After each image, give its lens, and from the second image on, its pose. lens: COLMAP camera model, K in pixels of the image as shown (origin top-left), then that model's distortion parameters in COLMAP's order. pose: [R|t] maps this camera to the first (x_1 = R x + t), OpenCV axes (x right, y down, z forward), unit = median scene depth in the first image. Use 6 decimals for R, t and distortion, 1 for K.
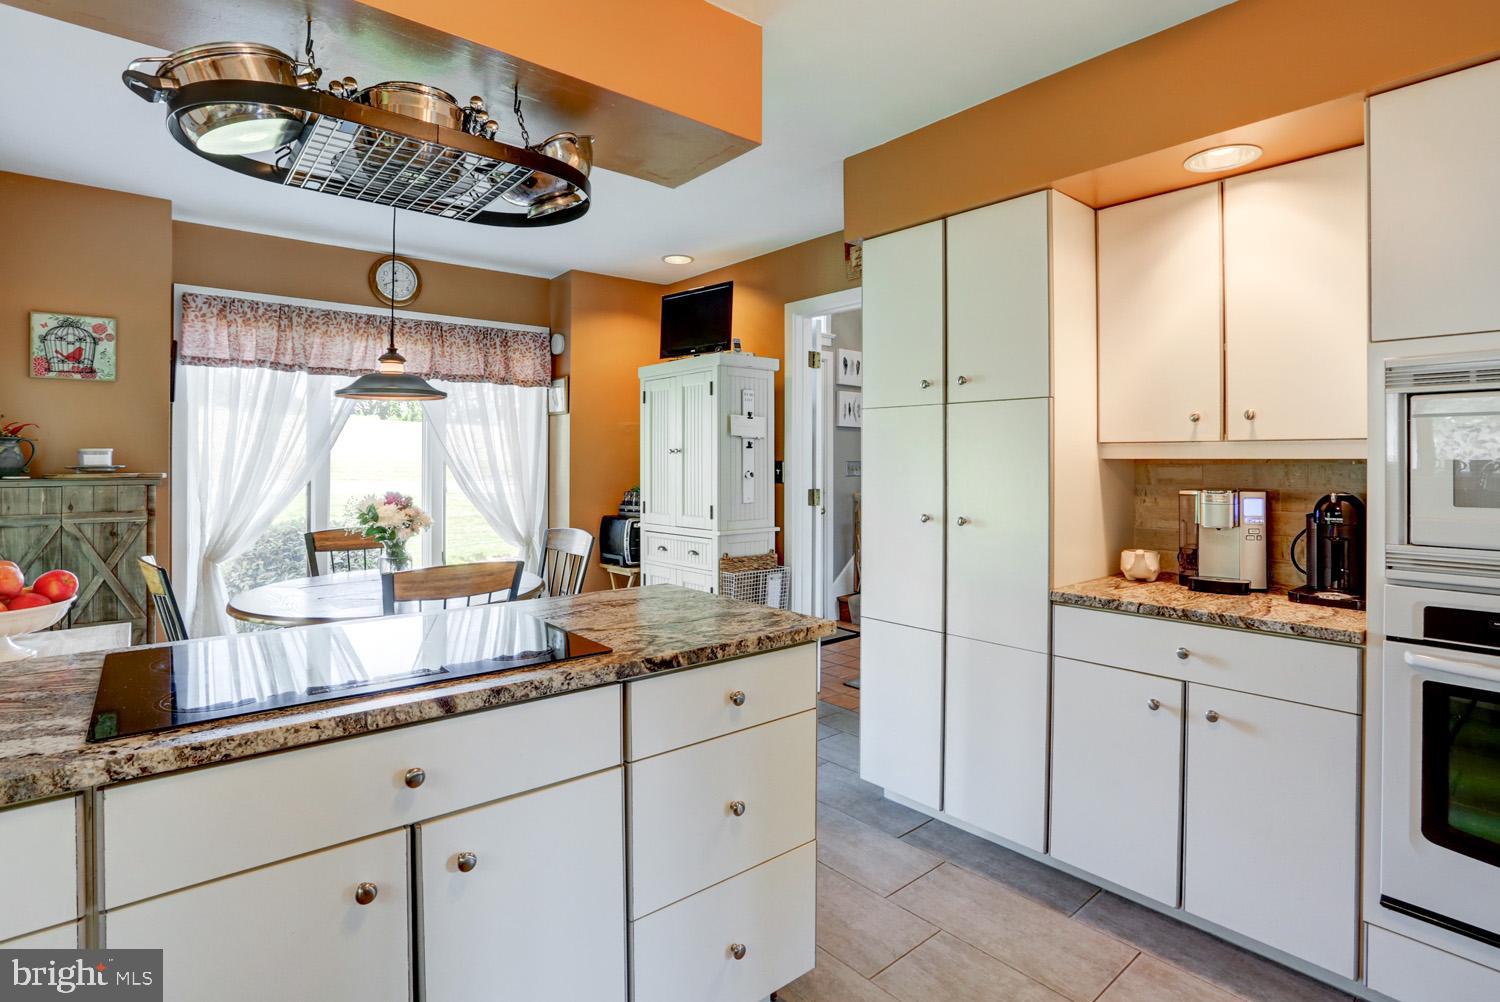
lens RADIAL K [[747.8, 0, 758.4], [0, 747.8, 488.0], [0, 0, 1]] dist [-0.049540, 0.020493]
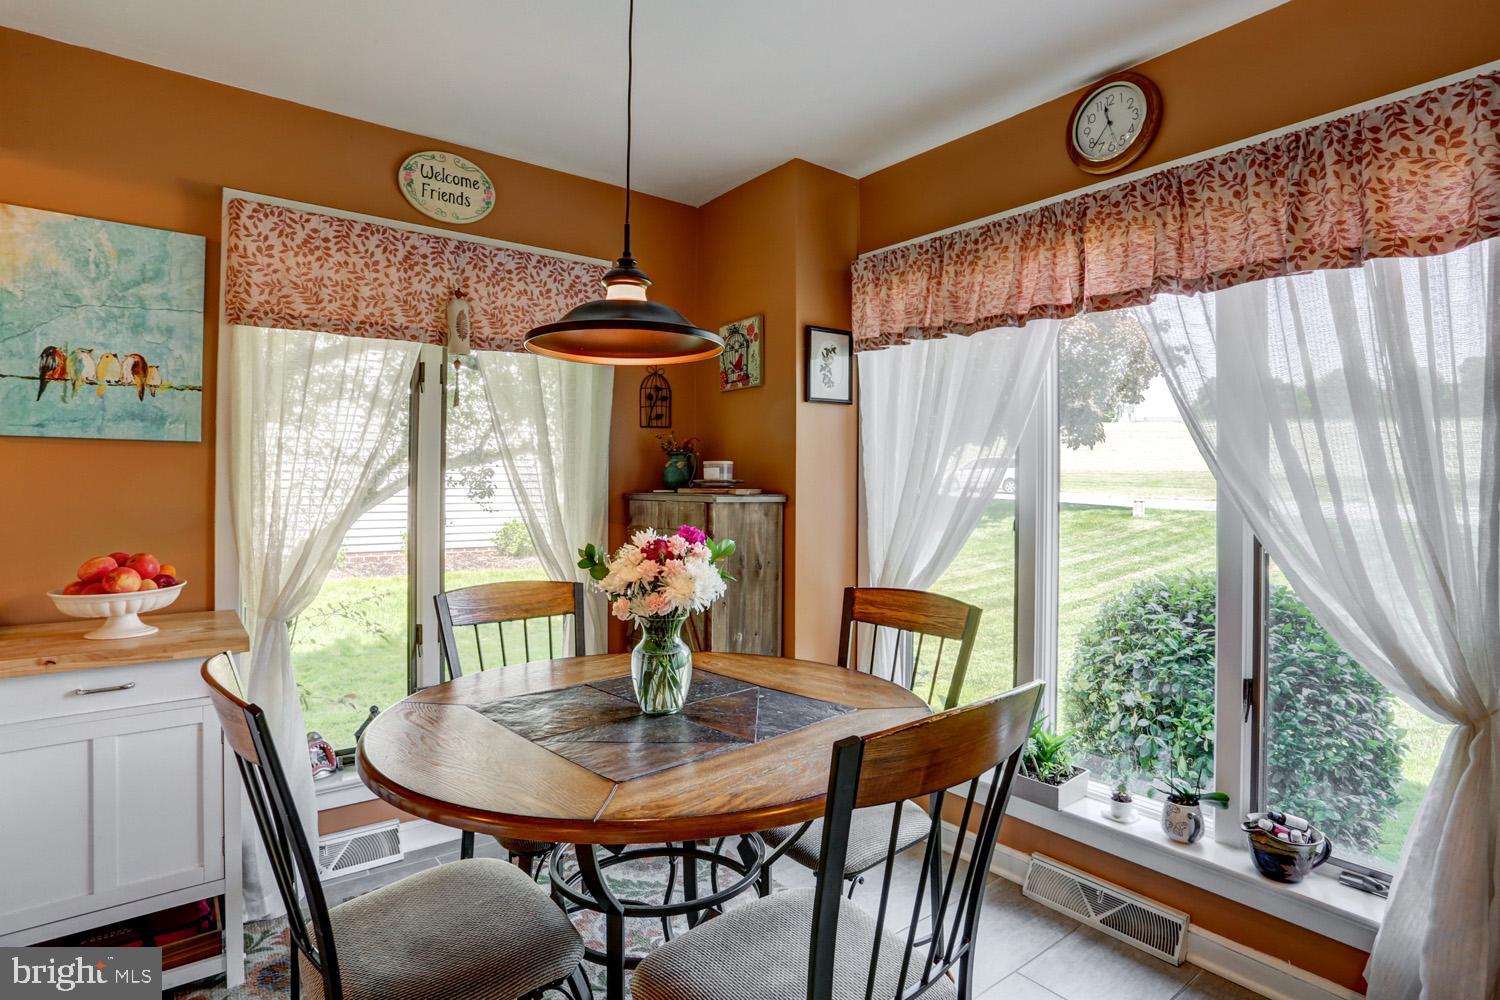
lens RADIAL K [[747.8, 0, 758.4], [0, 747.8, 487.0], [0, 0, 1]] dist [-0.049540, 0.020493]
pose [[-0.020822, 0.011607, -0.999716, 0.028221], [-0.037869, 0.999206, 0.012390, -0.029102], [0.999066, 0.038116, -0.020365, 0.893266]]
